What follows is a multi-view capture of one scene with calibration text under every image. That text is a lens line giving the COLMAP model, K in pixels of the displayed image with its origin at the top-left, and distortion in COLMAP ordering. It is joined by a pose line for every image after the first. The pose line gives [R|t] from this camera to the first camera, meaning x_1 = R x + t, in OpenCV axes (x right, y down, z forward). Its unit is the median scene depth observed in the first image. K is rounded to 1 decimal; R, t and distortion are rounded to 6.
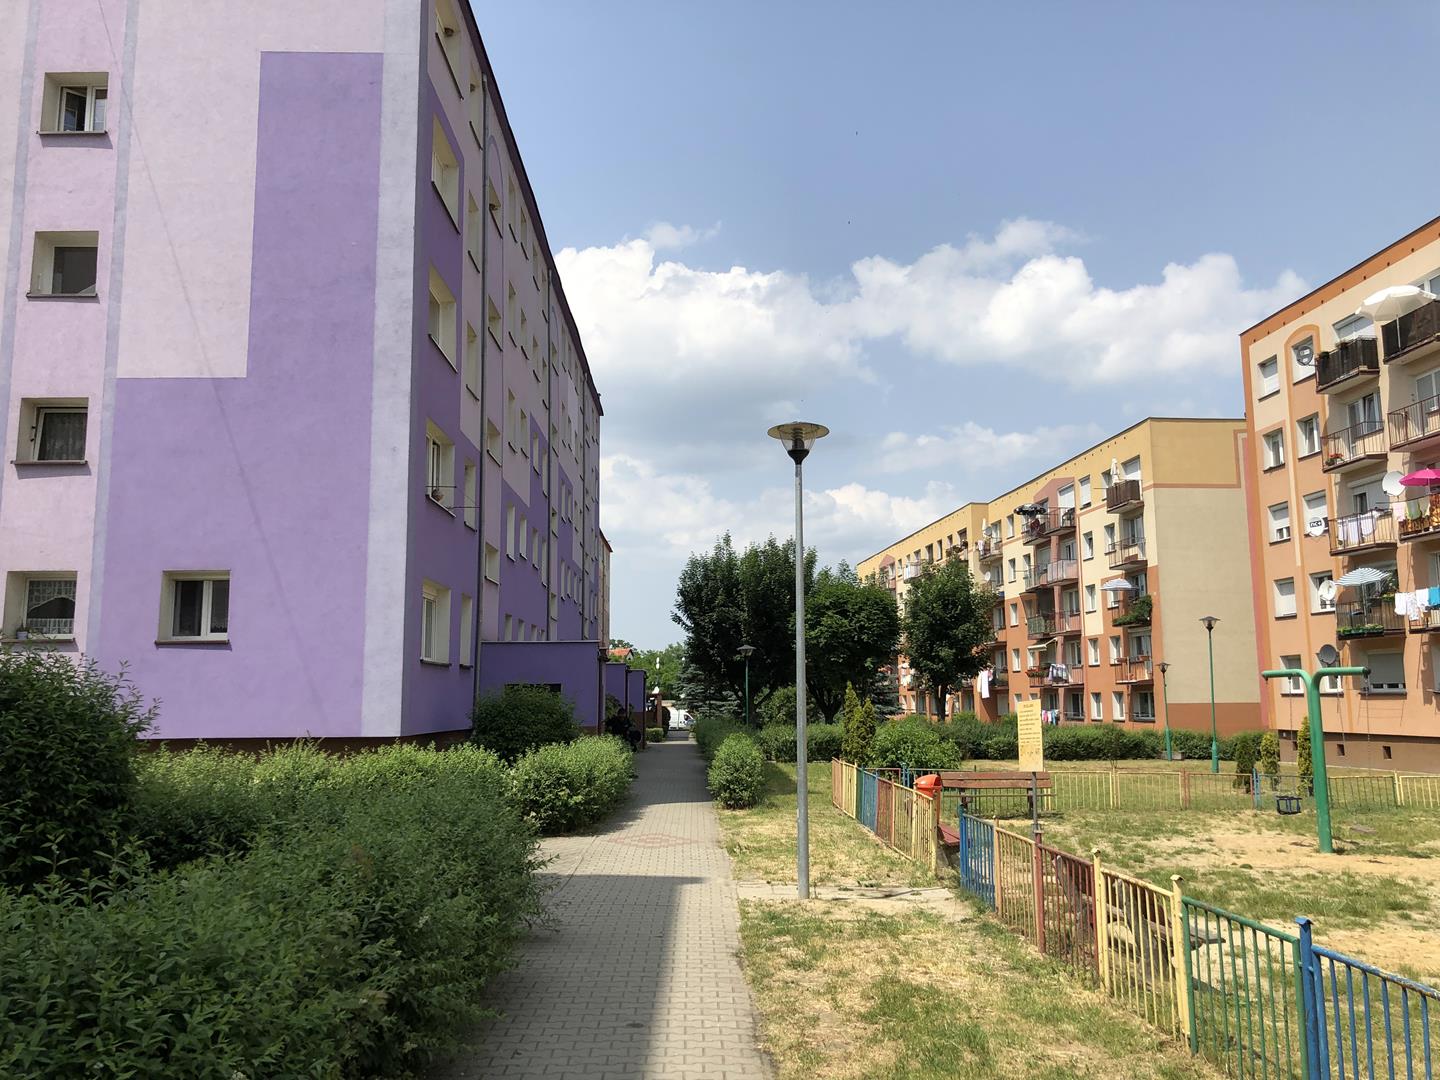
lens RADIAL K [[1144.4, 0, 707.9], [0, 1144.4, 531.7], [0, 0, 1]] dist [0.036666, -0.044428]
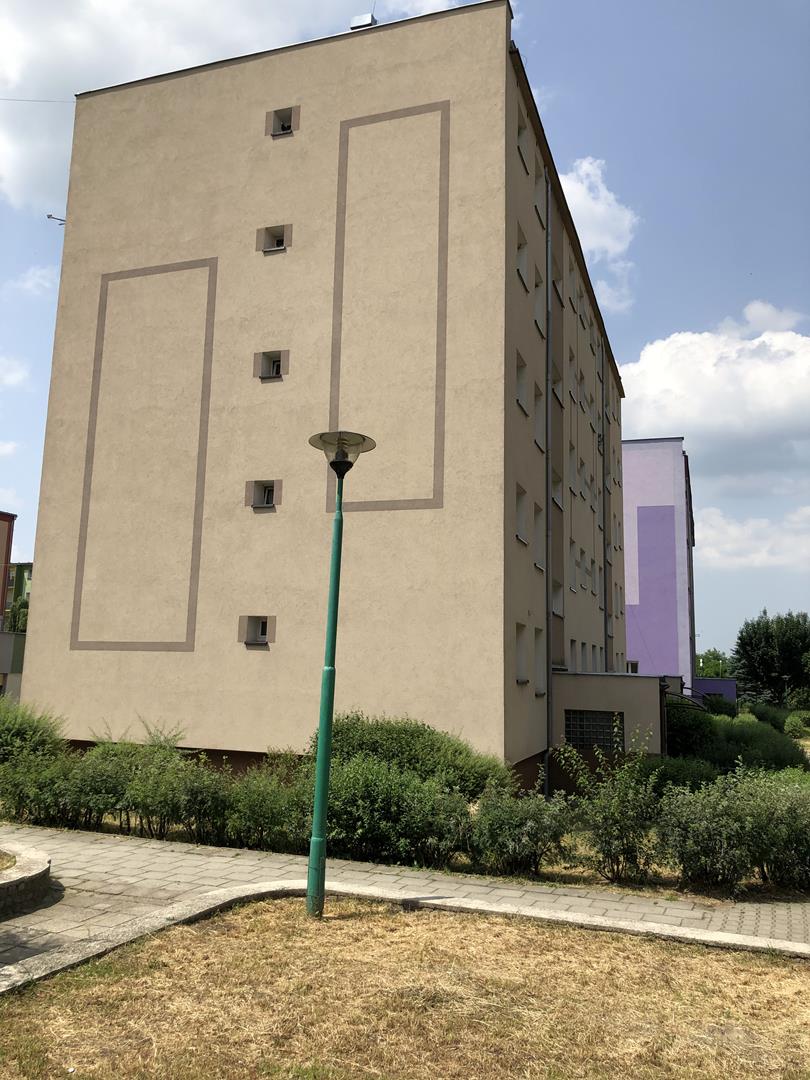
lens RADIAL K [[858.3, 0, 409.3], [0, 858.3, 540.8], [0, 0, 1]] dist [0.036666, -0.044428]
pose [[0.943448, -0.017662, -0.331050, -0.066431], [0.015101, 0.999833, -0.010305, -0.108854], [0.331177, 0.004723, 0.943557, -0.588678]]
